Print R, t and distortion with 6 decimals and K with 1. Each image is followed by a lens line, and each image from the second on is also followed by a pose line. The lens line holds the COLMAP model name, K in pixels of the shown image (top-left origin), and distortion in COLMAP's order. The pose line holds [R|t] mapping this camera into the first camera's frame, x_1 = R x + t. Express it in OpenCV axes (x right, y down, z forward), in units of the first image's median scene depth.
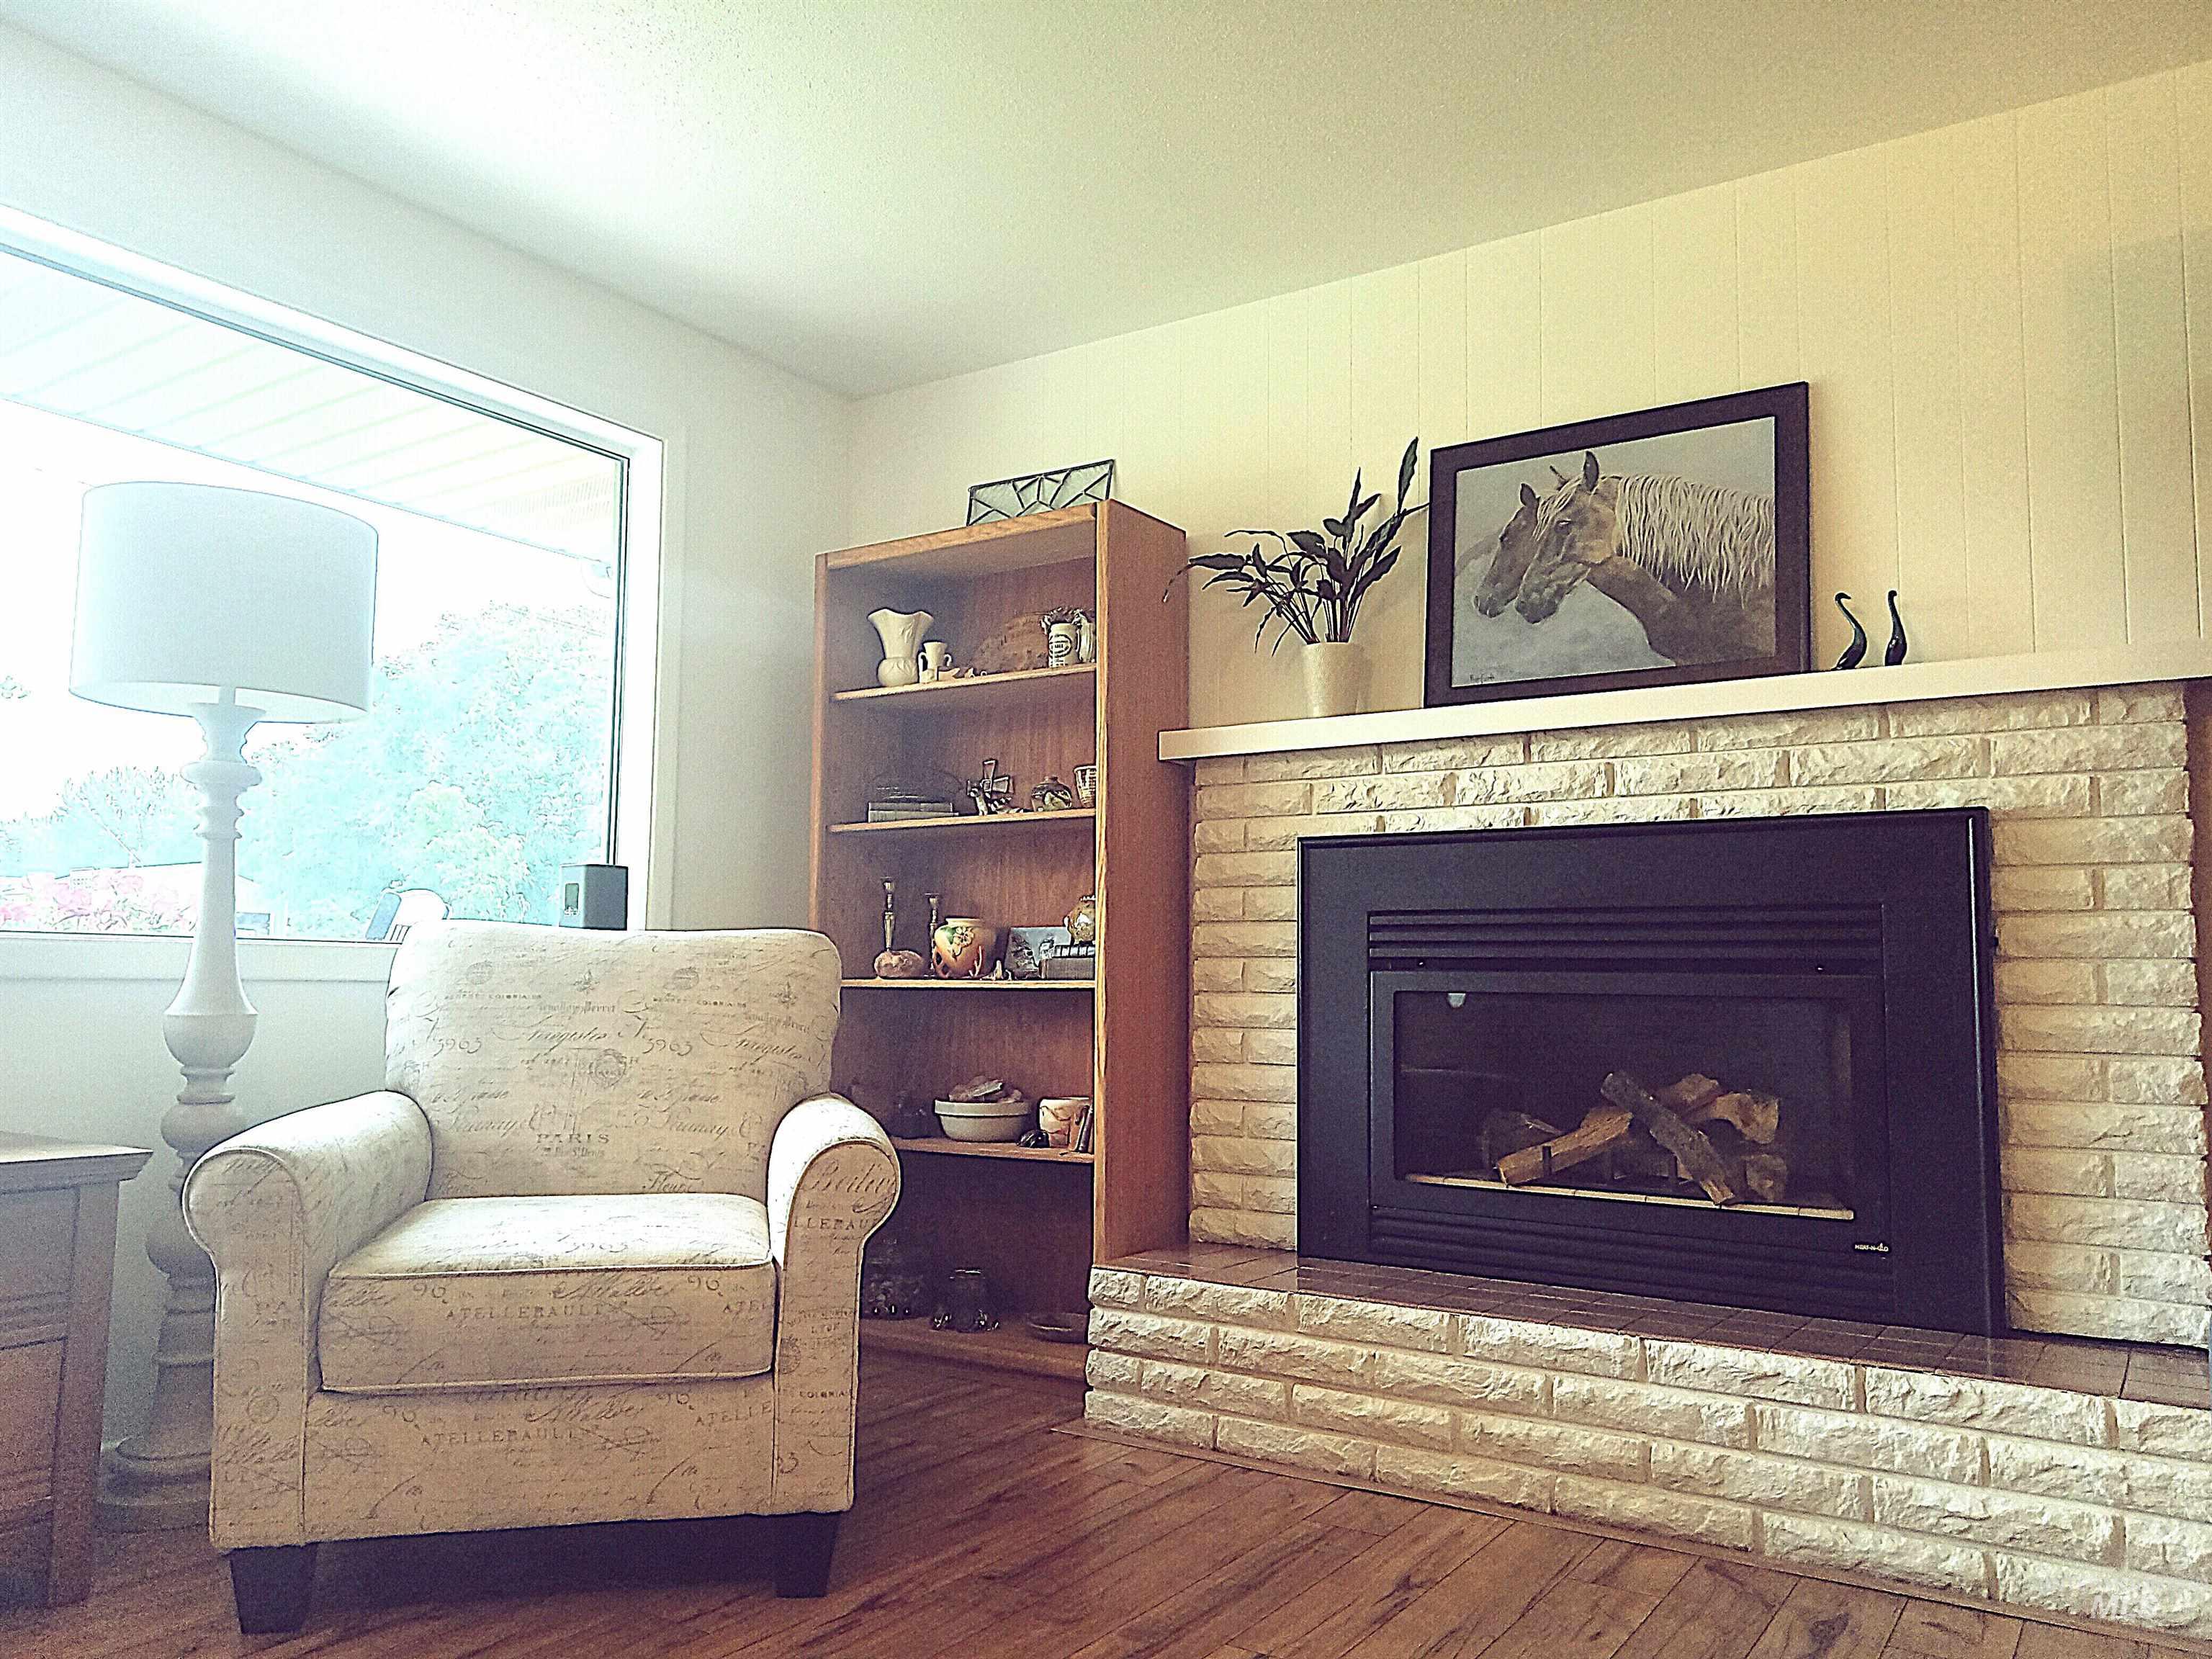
lens RADIAL K [[1621.5, 0, 1102.0], [0, 1621.5, 839.9], [0, 0, 1]] dist [0.014439, -0.007102]
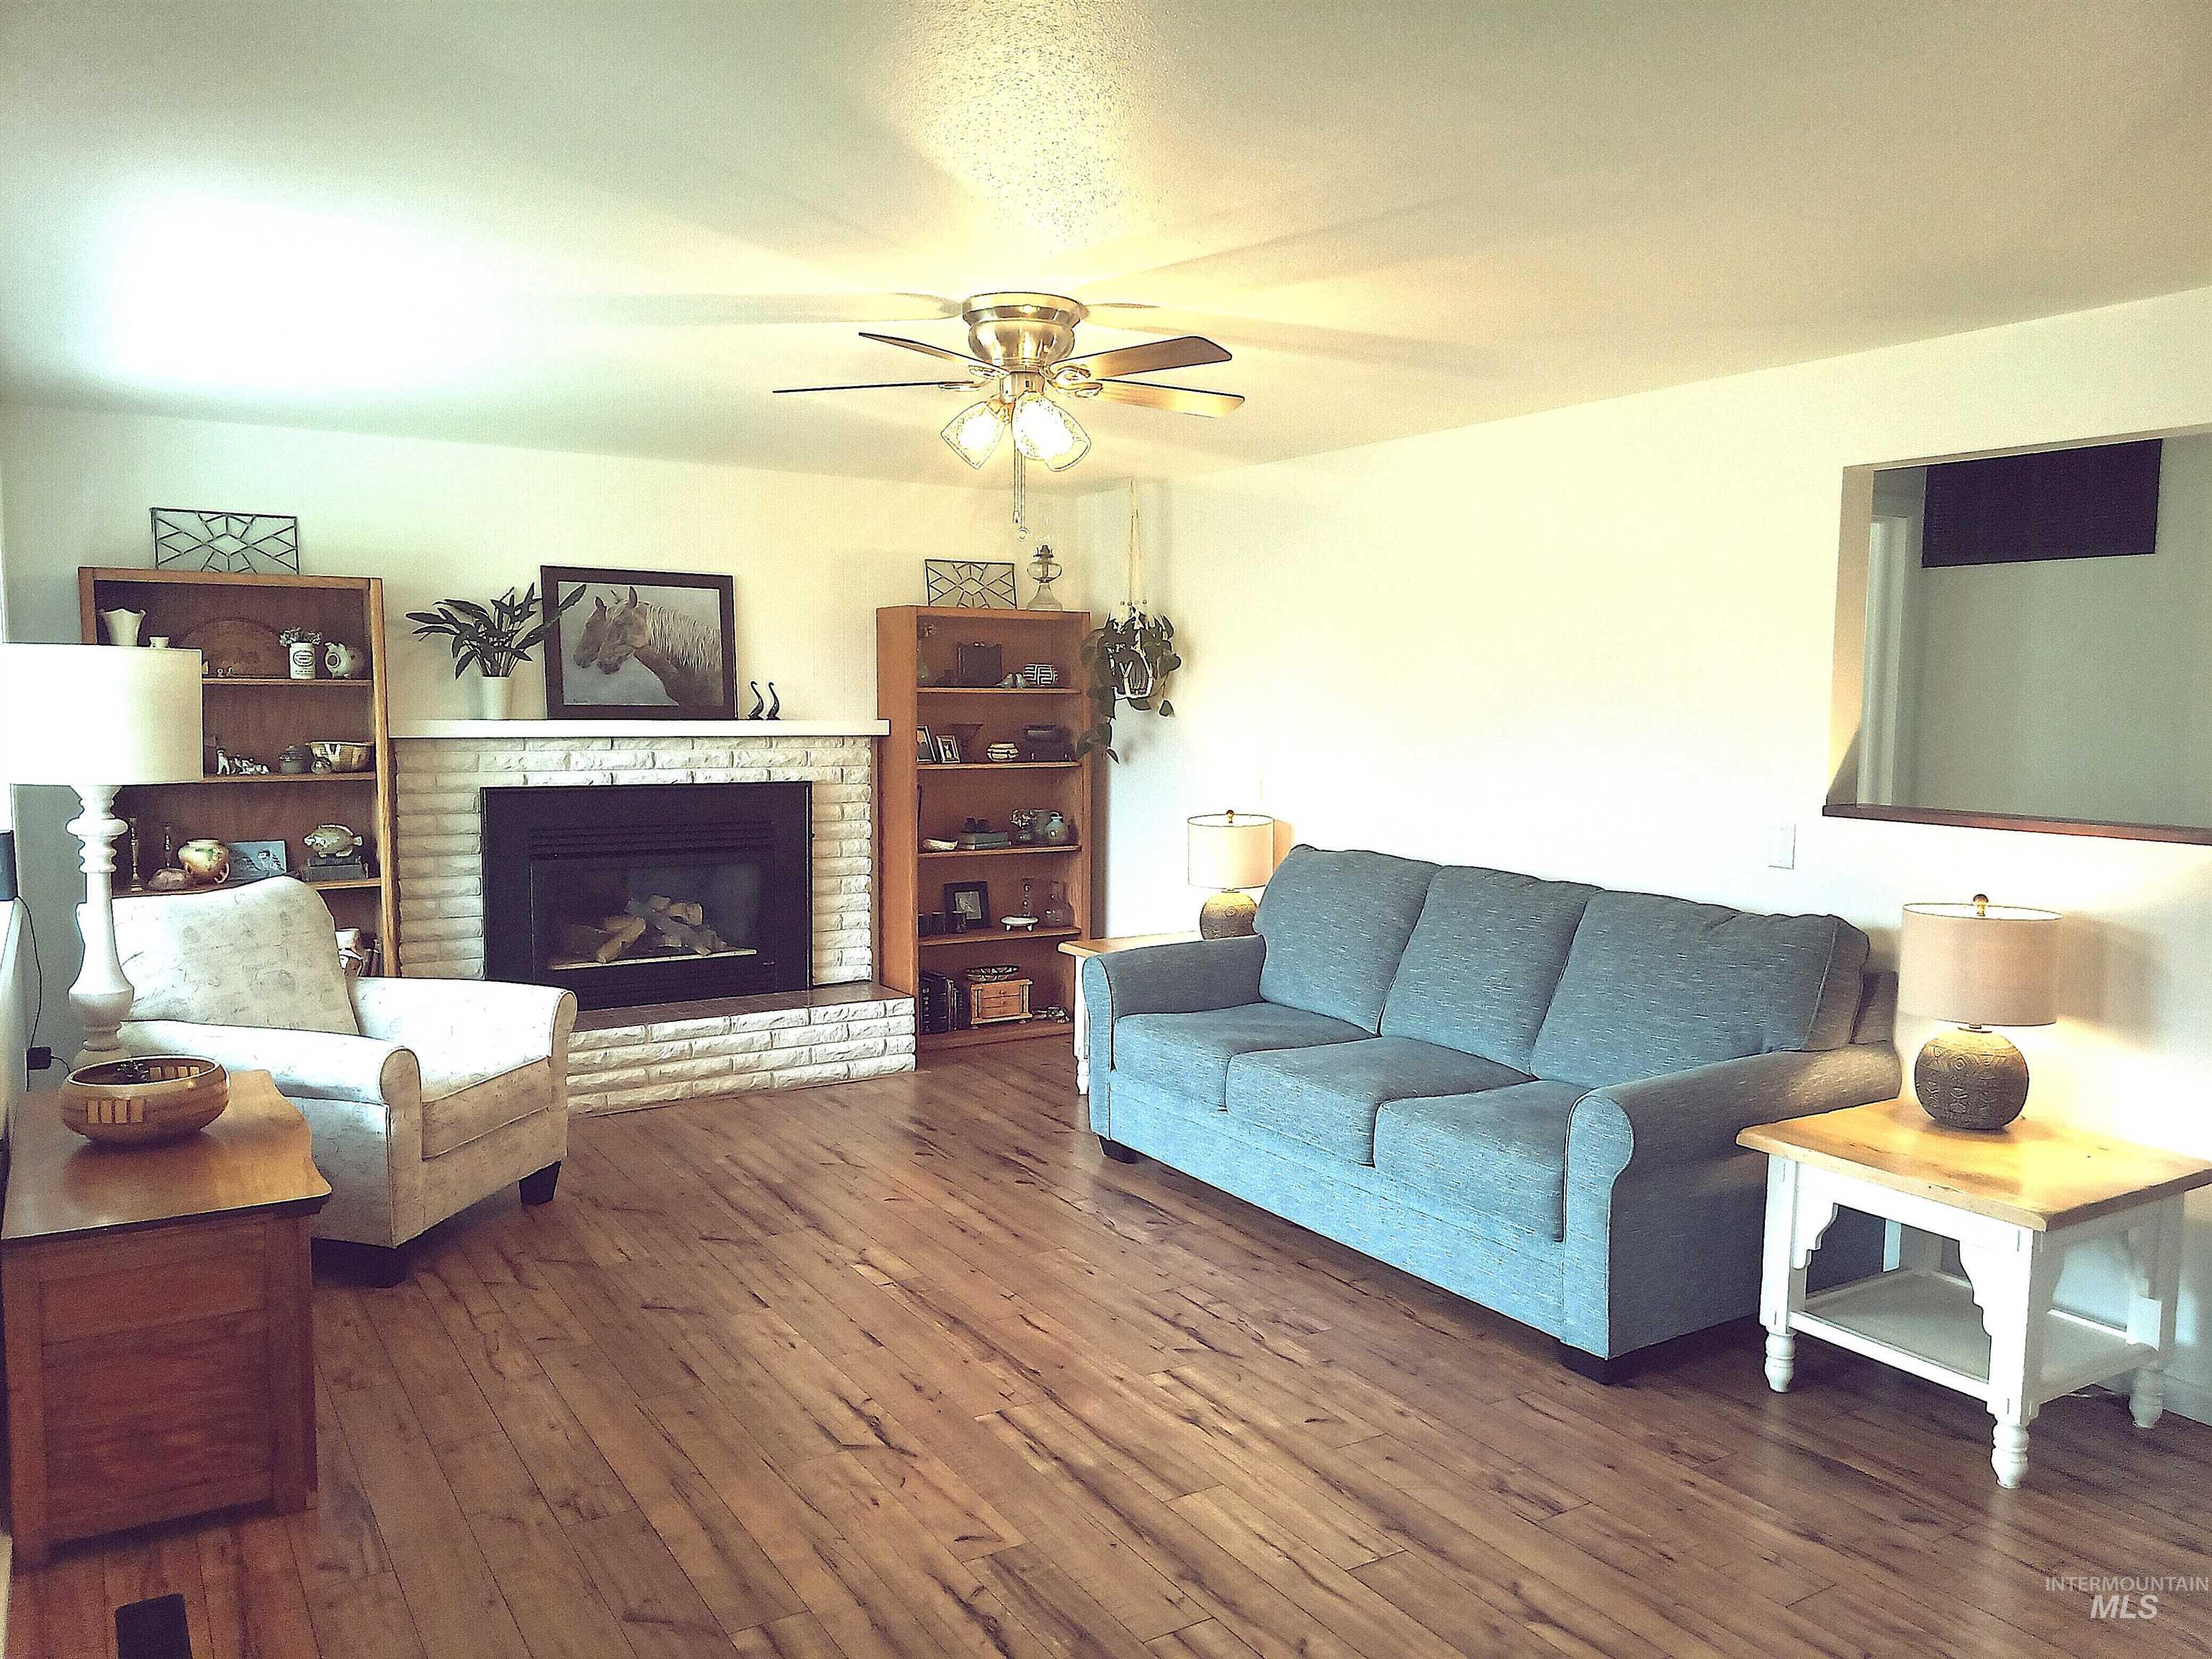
lens RADIAL K [[1621.5, 0, 1105.8], [0, 1621.5, 831.3], [0, 0, 1]] dist [0.014439, -0.007102]
pose [[0.412077, -0.086092, 0.907072, -1.360777], [-0.087942, 0.987120, 0.133641, -0.282857], [-0.906895, -0.134840, 0.399199, -0.354689]]
